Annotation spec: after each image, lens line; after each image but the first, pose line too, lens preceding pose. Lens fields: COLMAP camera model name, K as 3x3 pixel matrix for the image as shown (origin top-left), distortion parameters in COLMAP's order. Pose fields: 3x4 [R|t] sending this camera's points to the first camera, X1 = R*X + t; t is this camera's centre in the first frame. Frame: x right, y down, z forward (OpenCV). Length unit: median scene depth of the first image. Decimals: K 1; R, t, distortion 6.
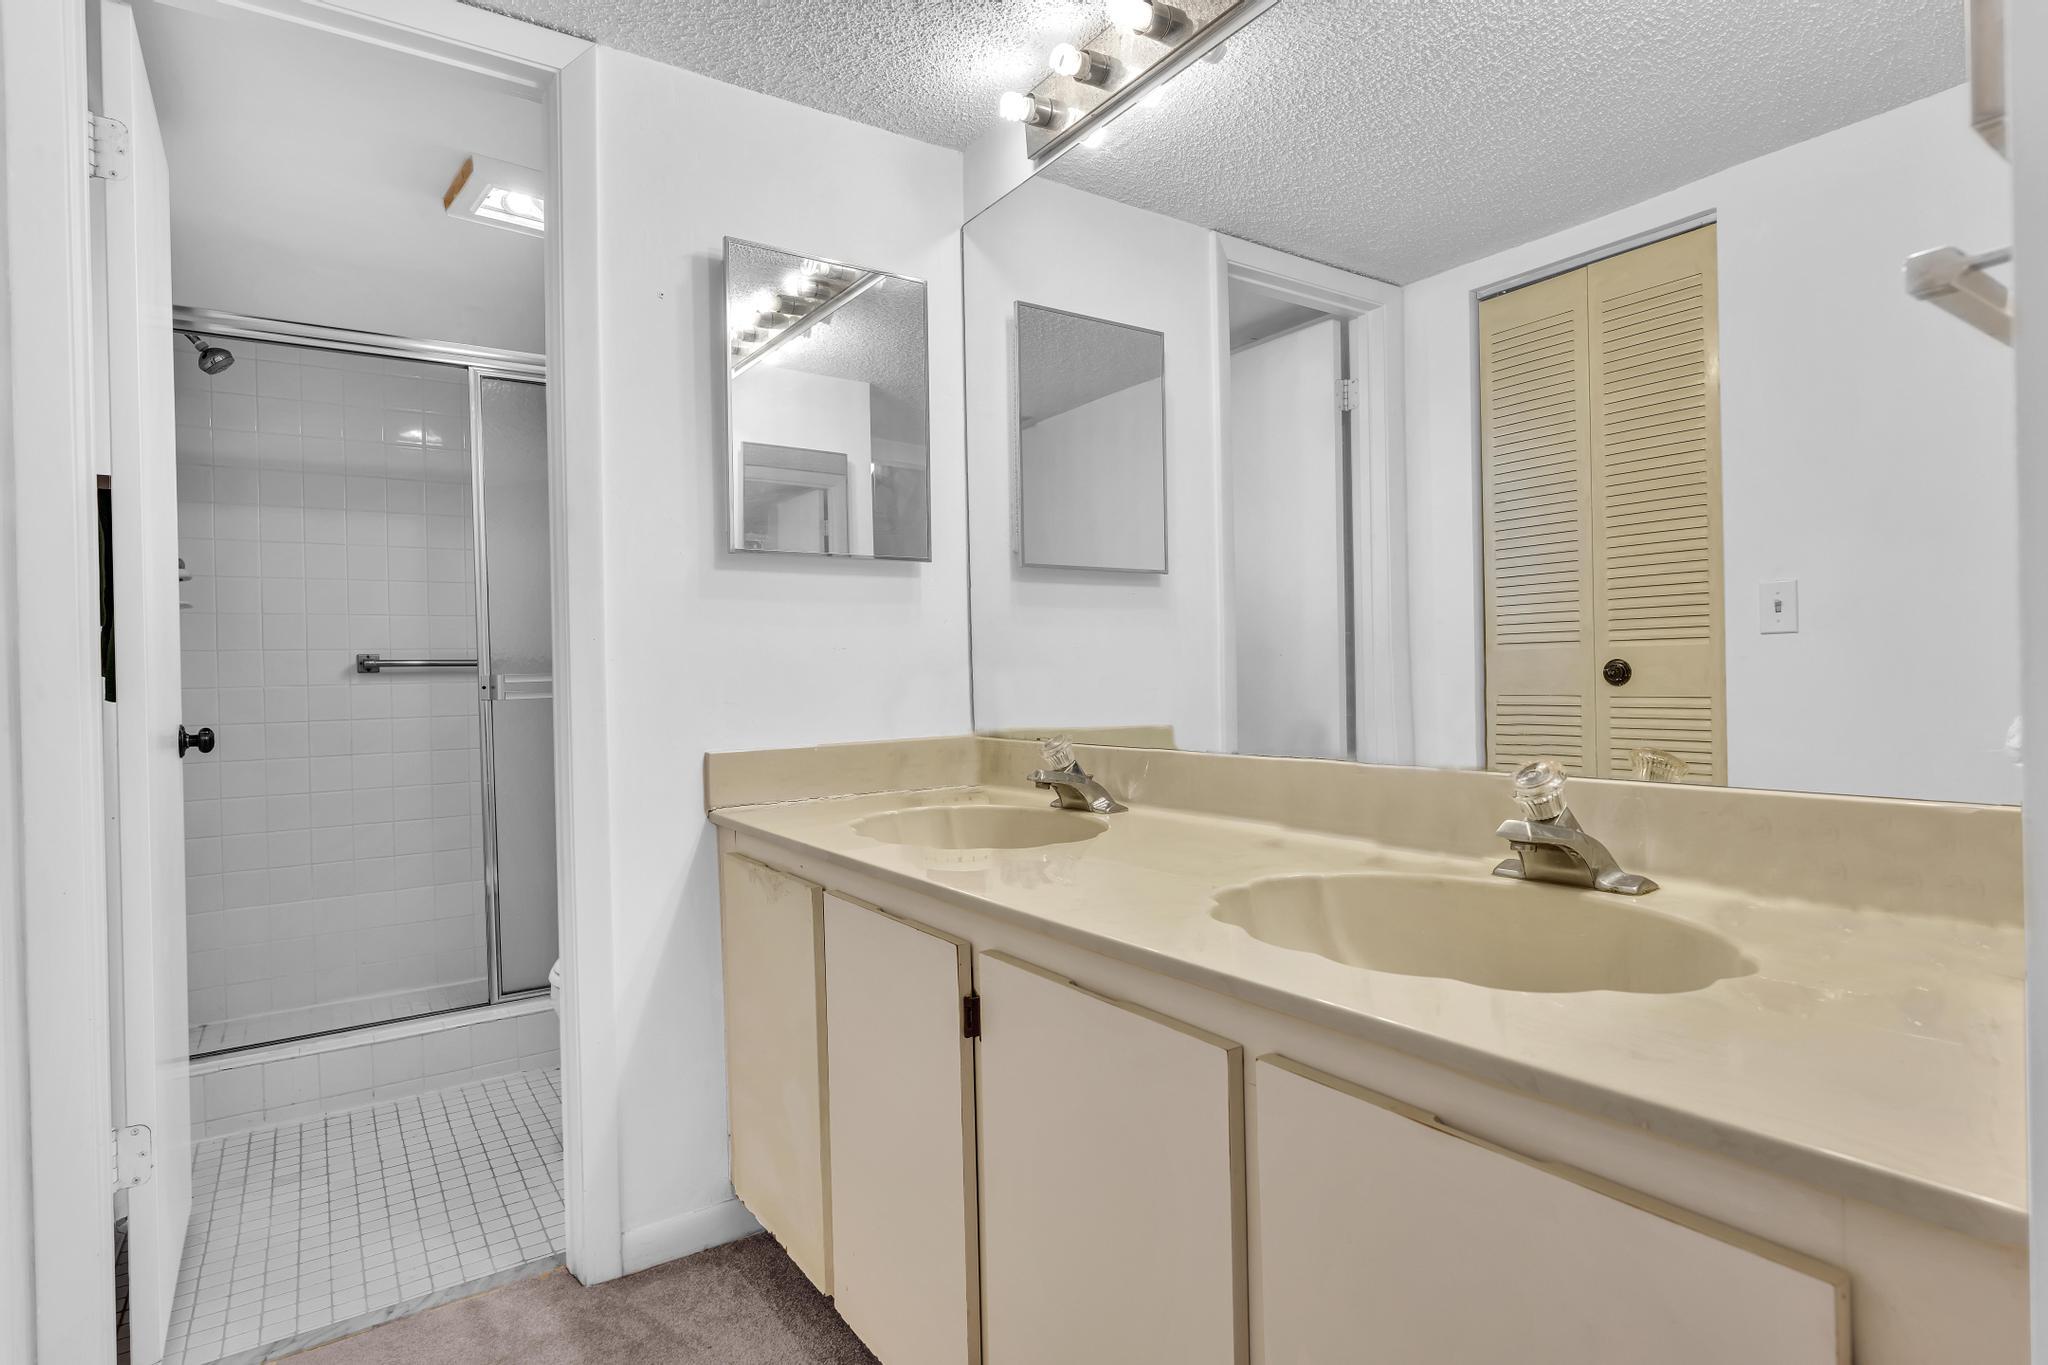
lens RADIAL K [[1014.6, 0, 983.1], [0, 1014.6, 678.6], [0, 0, 1]] dist [0.000556, 0.001024]
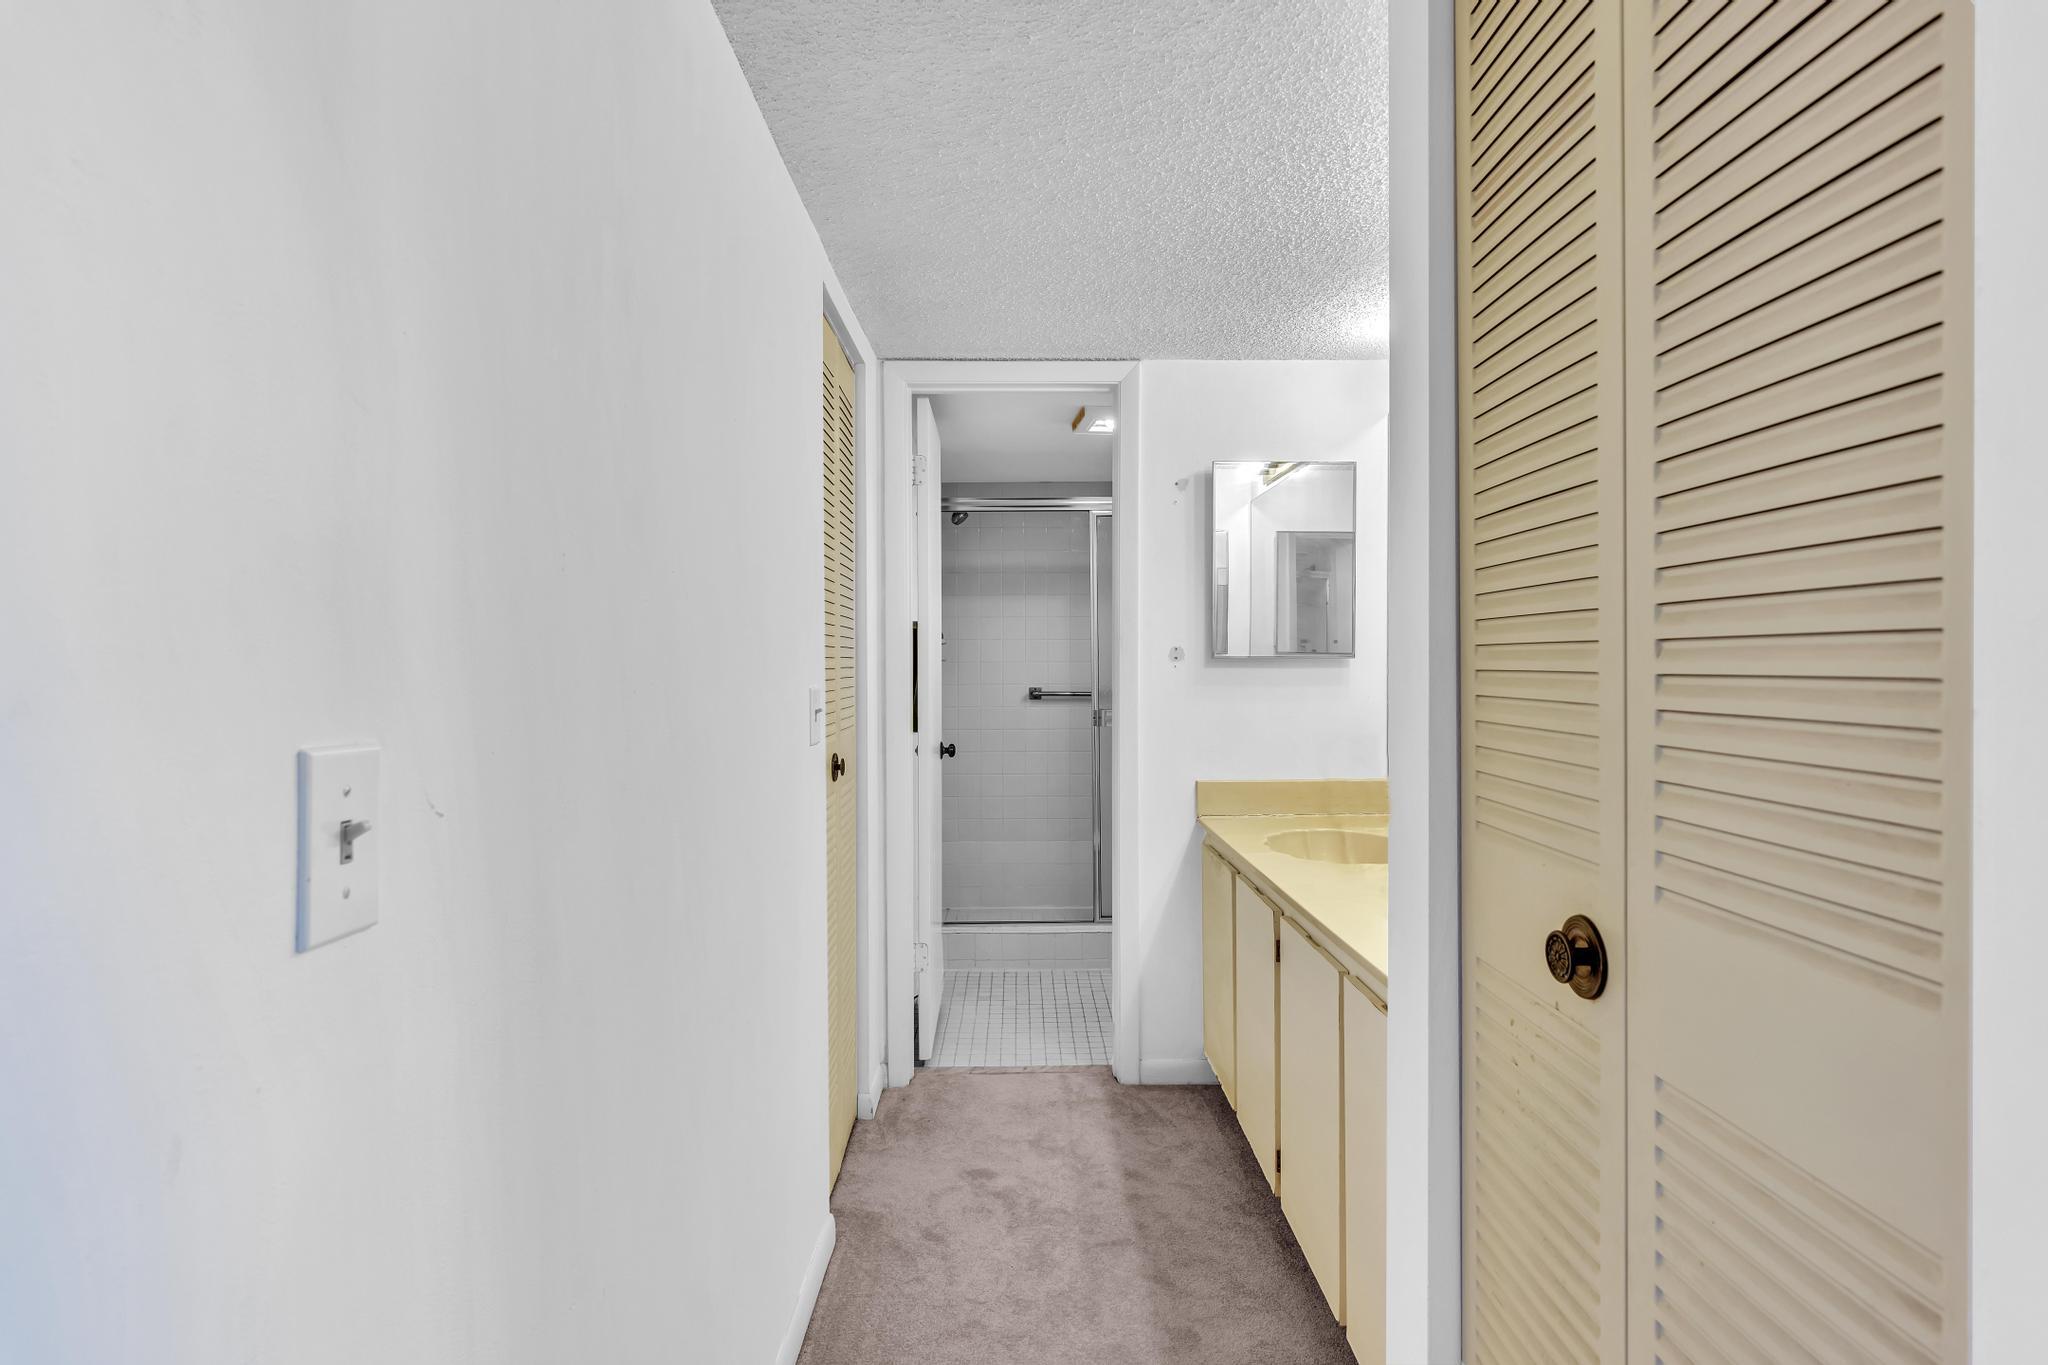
lens RADIAL K [[953.0, 0, 1014.2], [0, 953.0, 662.0], [0, 0, 1]] dist [0.000361, 0.000175]
pose [[0.831825, 0.011776, -0.554913, 0.304822], [-0.015429, 0.999879, -0.001911, -0.102392], [0.554824, 0.010152, 0.831906, -0.401449]]
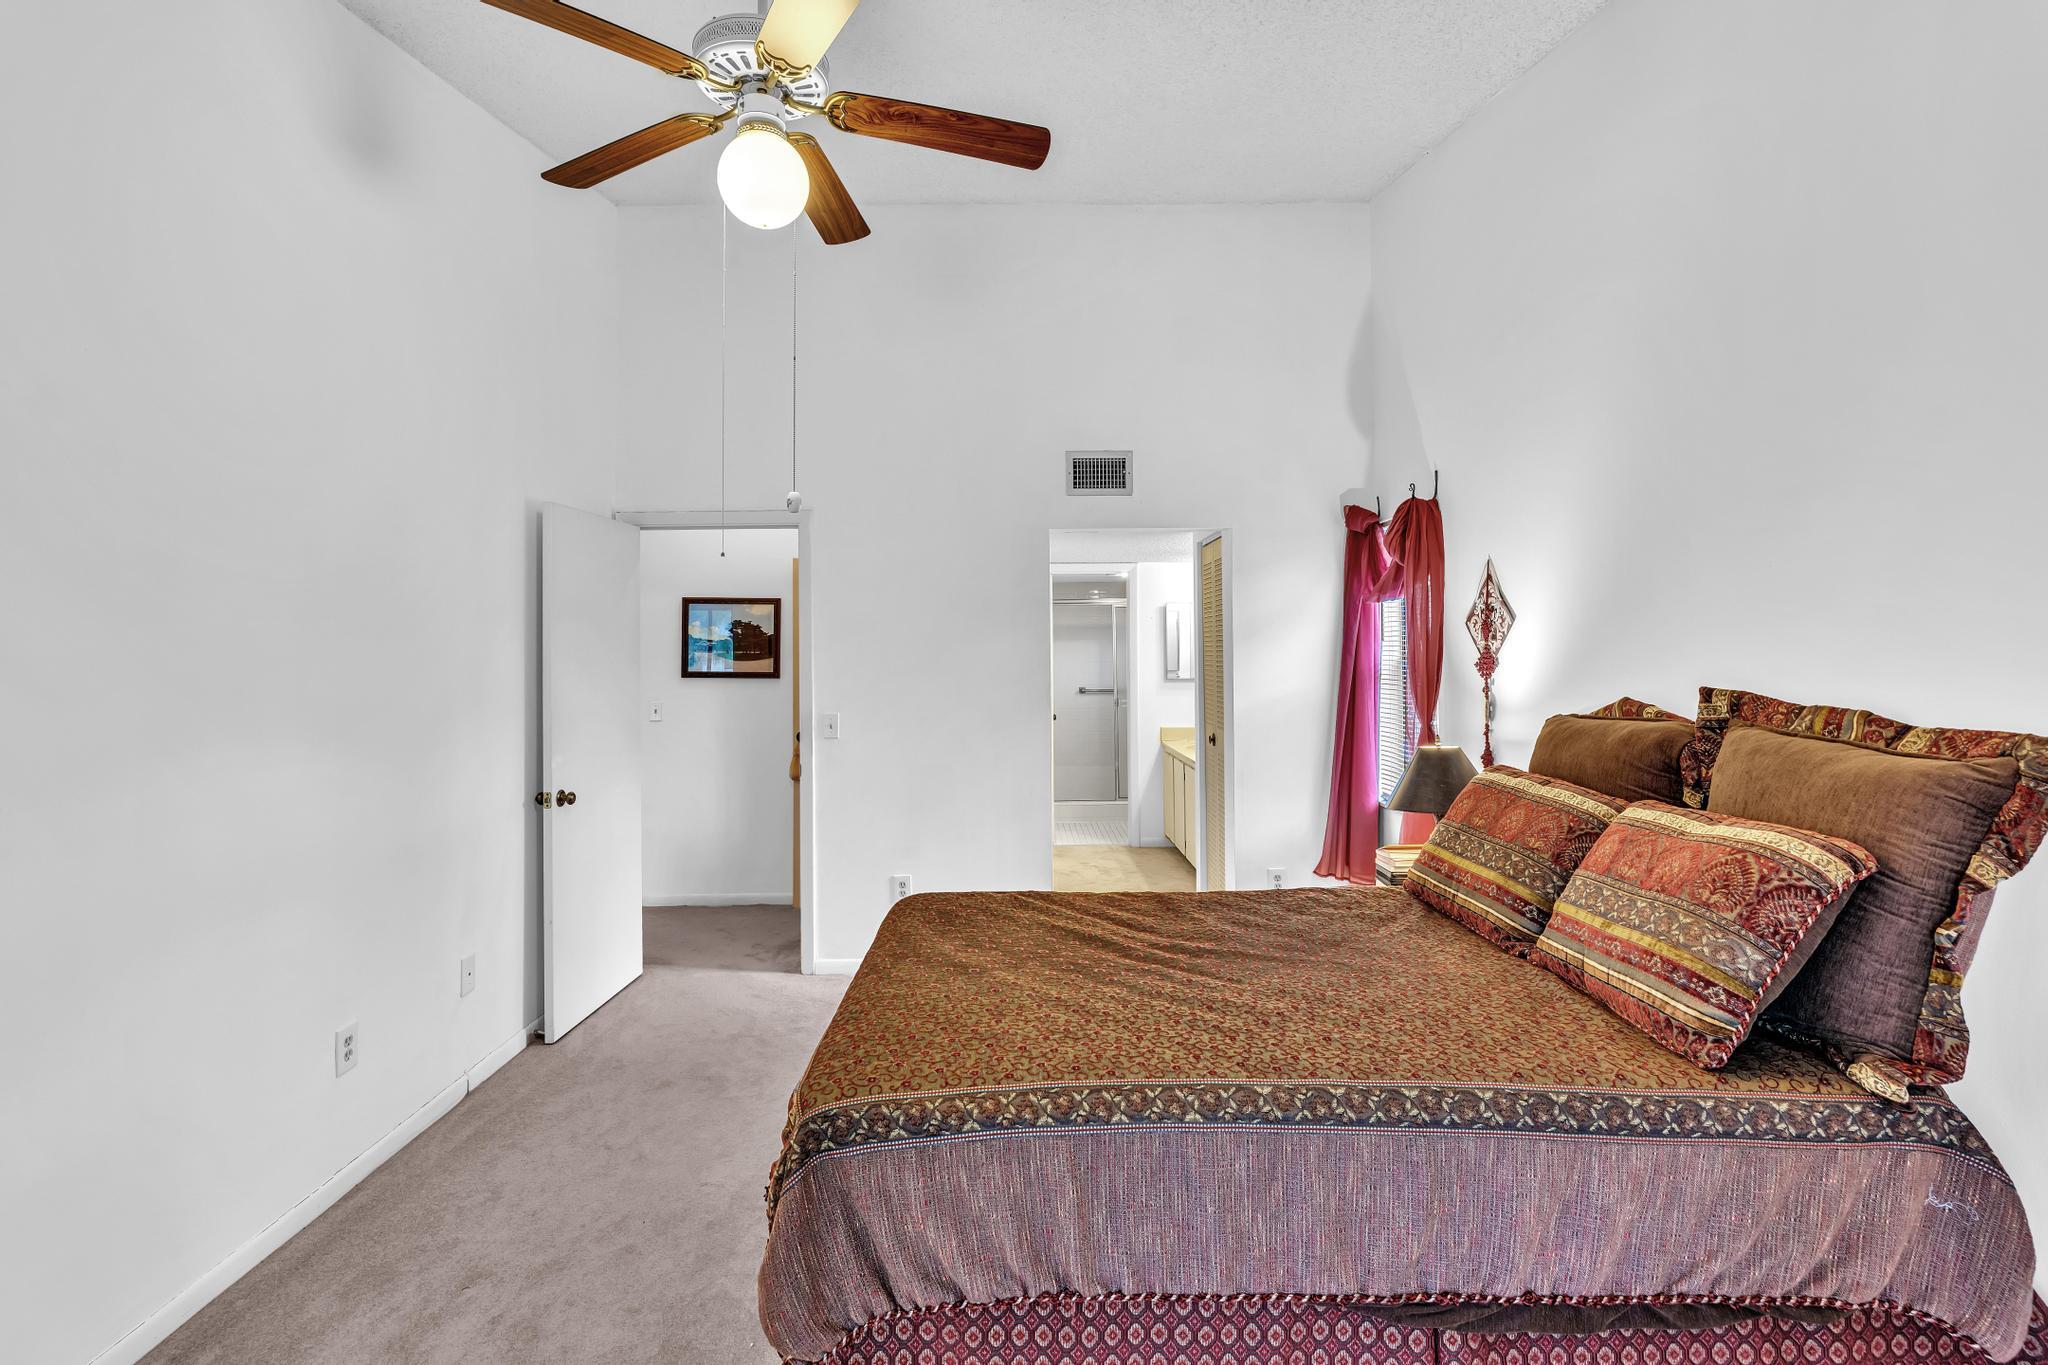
lens RADIAL K [[953.0, 0, 1014.2], [0, 953.0, 662.0], [0, 0, 1]] dist [0.000361, 0.000175]
pose [[0.833973, 0.004861, -0.551783, 1.264829], [0.008189, 0.999742, 0.021184, -0.264541], [0.551744, -0.022185, 0.833718, -2.367493]]
